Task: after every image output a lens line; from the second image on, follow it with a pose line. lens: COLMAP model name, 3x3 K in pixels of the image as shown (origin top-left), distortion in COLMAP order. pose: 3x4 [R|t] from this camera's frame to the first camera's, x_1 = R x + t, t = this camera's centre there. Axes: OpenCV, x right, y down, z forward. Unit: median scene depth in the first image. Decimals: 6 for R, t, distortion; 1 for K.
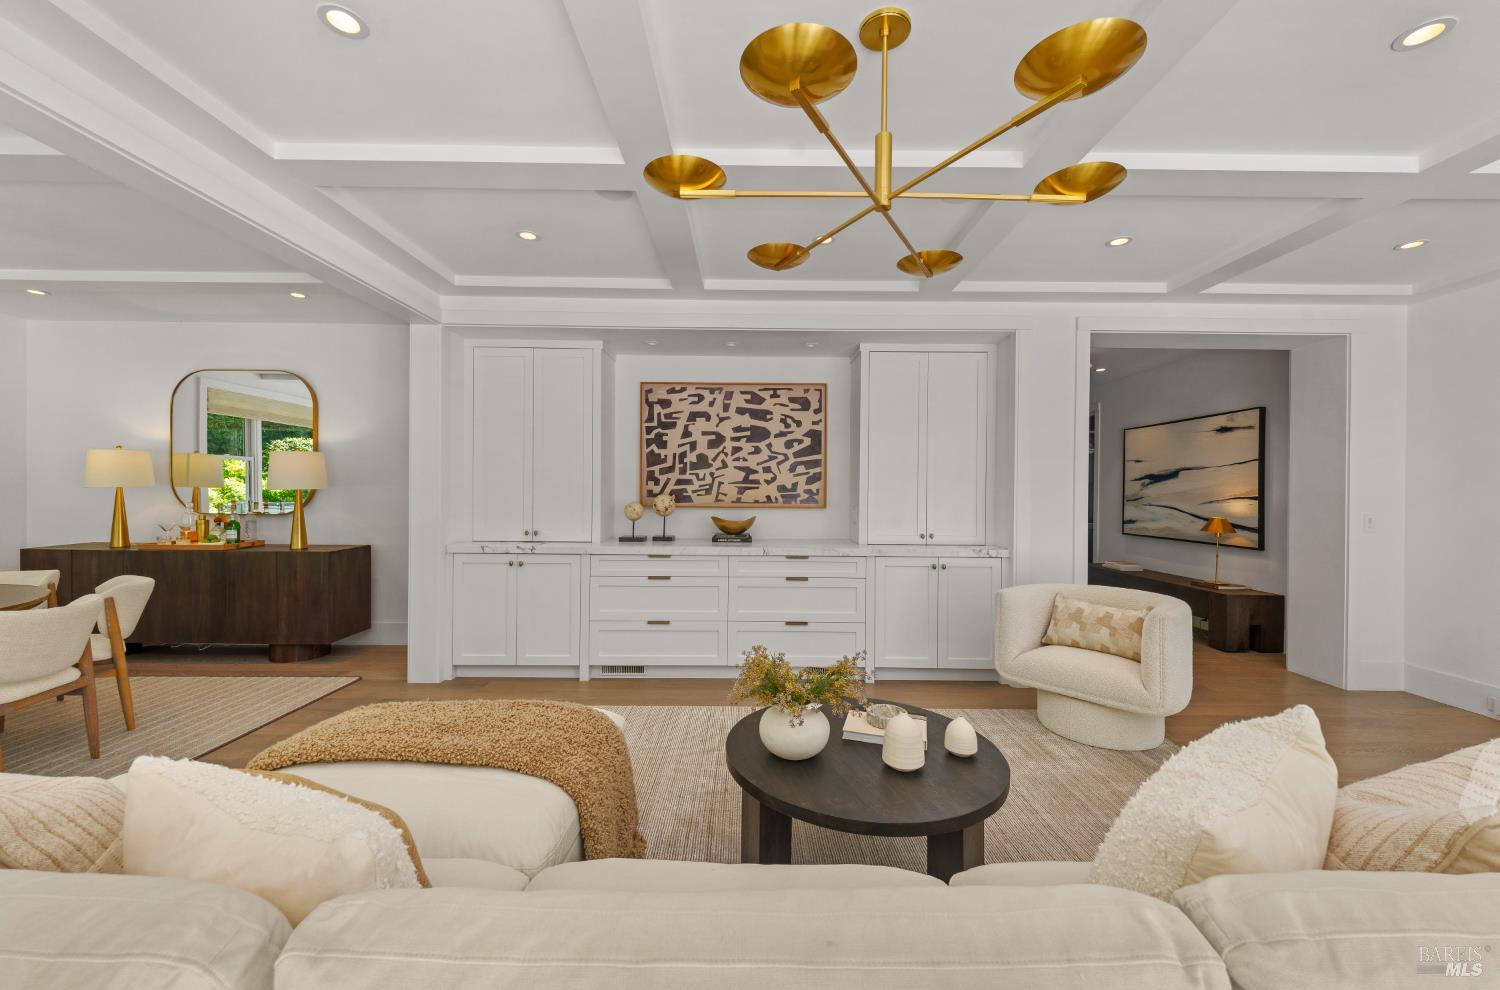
lens RADIAL K [[616.9, 0, 755.8], [0, 616.9, 490.6], [0, 0, 1]] dist [0.000546, 0.000382]
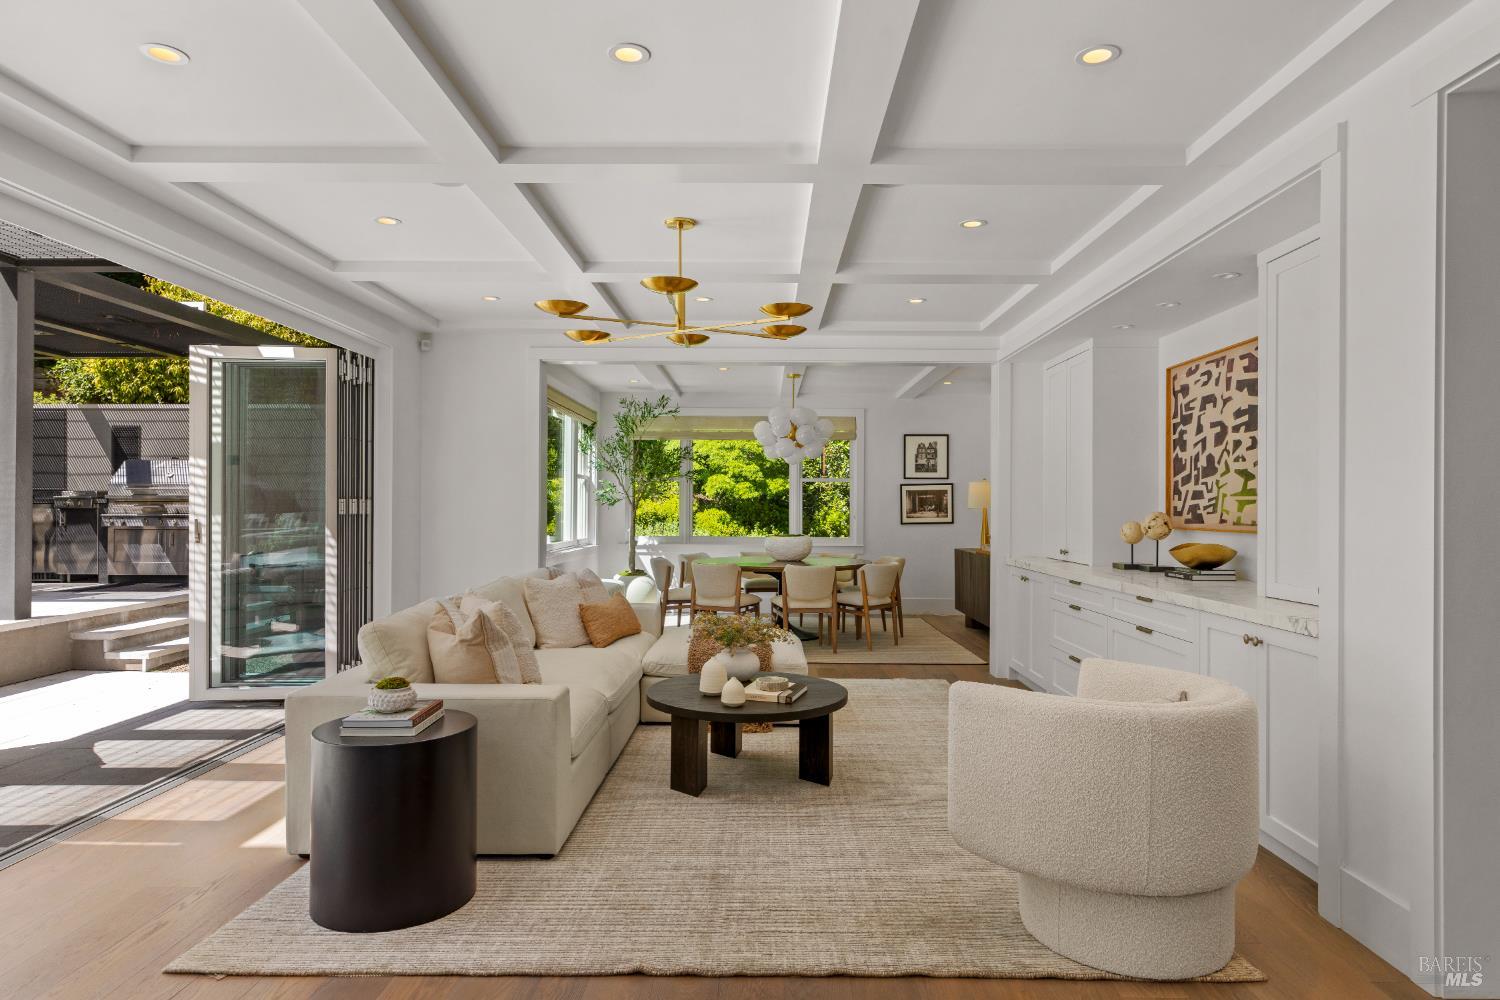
lens RADIAL K [[876.5, 0, 746.3], [0, 876.5, 504.4], [0, 0, 1]] dist [-0.020749, -0.000013]
pose [[-0.020768, -0.011753, -0.999715, 0.917328], [-0.009311, 0.999890, -0.011562, 0.013836], [0.999741, 0.009068, -0.020875, 0.491818]]
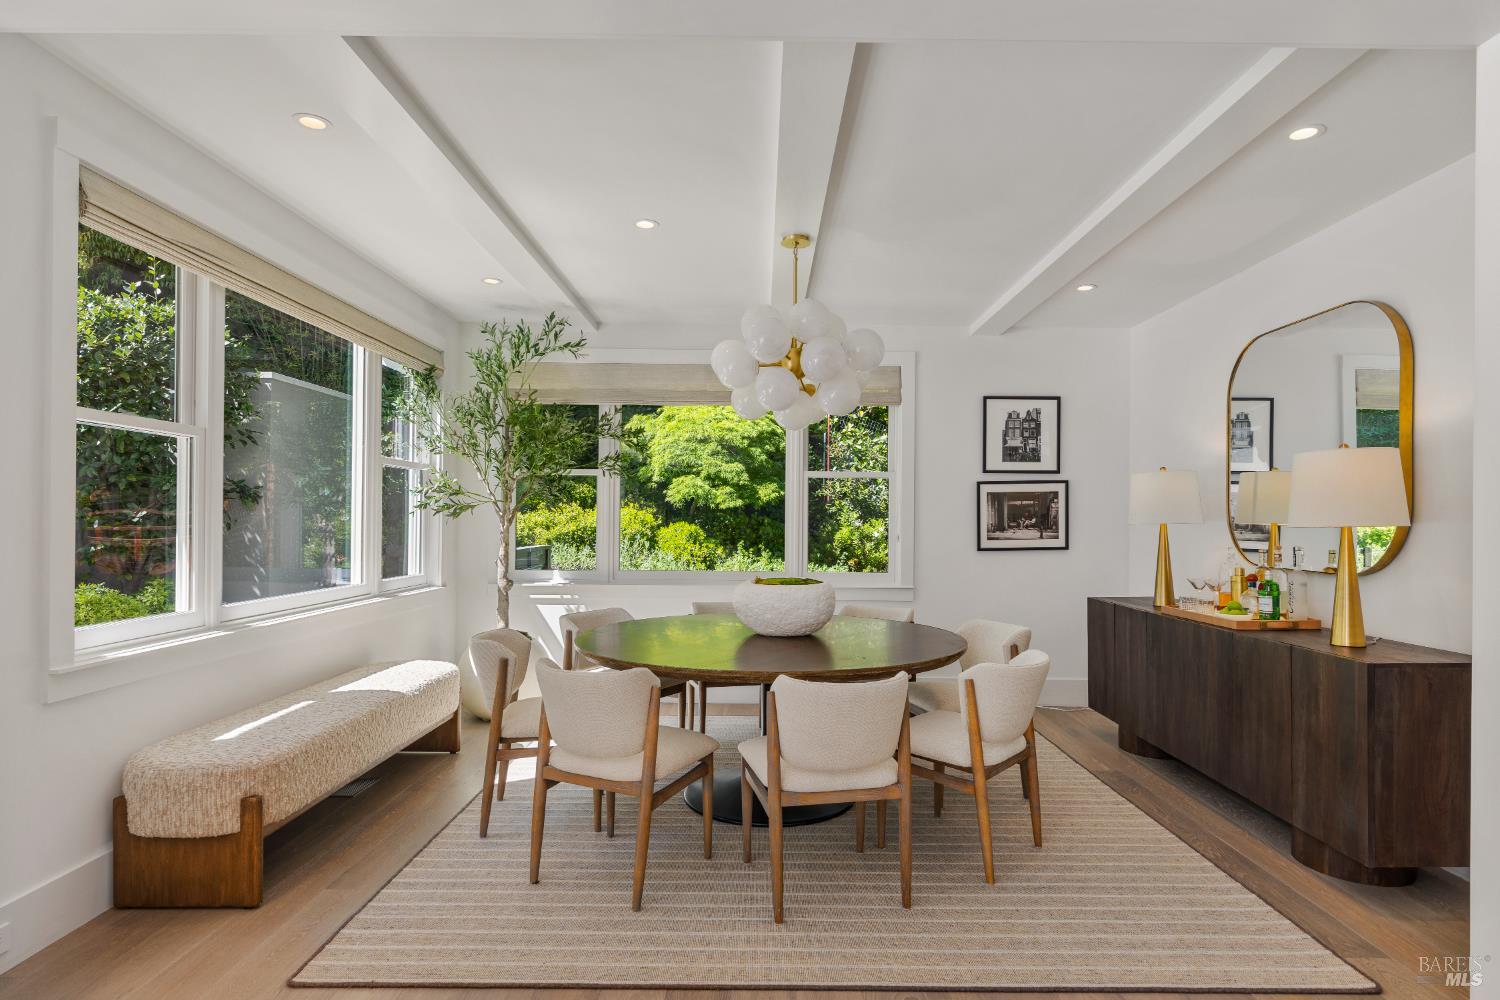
lens RADIAL K [[809.5, 0, 783.8], [0, 809.5, 517.3], [0, 0, 1]] dist [0.006070, 0.000453]
pose [[0.028379, -0.012684, -0.999517, -0.098011], [-0.011446, 0.999850, -0.013013, 0.004702], [0.999532, 0.011810, 0.028229, 0.517007]]
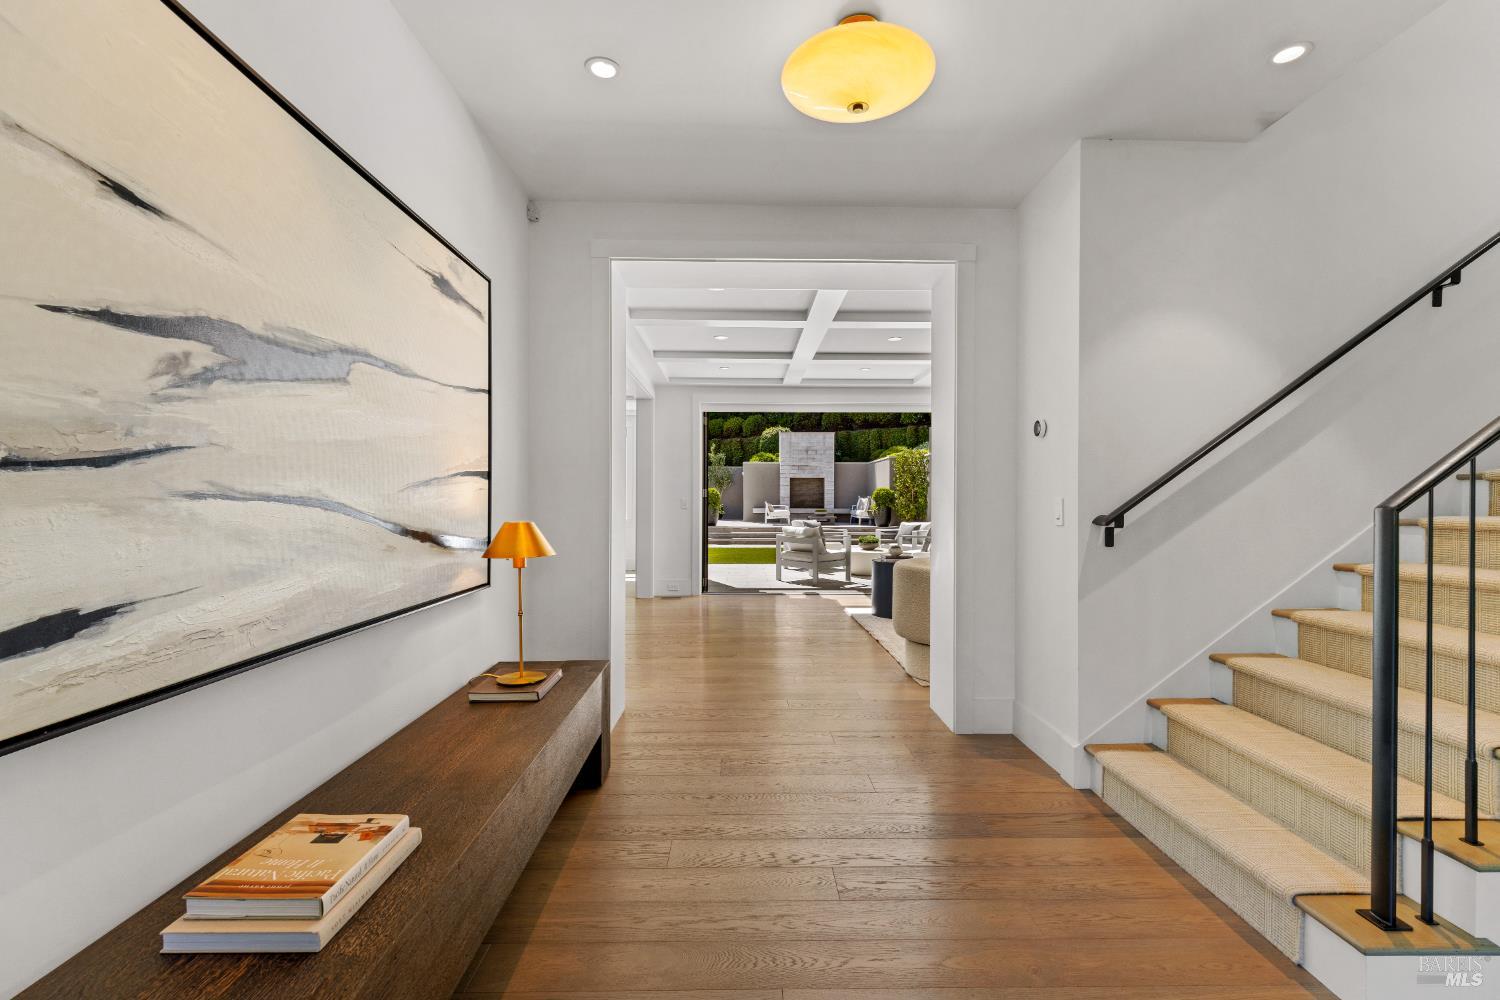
lens RADIAL K [[648.5, 0, 747.8], [0, 648.5, 501.9], [0, 0, 1]] dist [0.014041, -0.010251]
pose [[-0.999848, -0.012200, -0.012444, 0.681874], [-0.012295, 0.999896, 0.007576, 0.030442], [0.012350, 0.007728, -0.999894, 1.649304]]
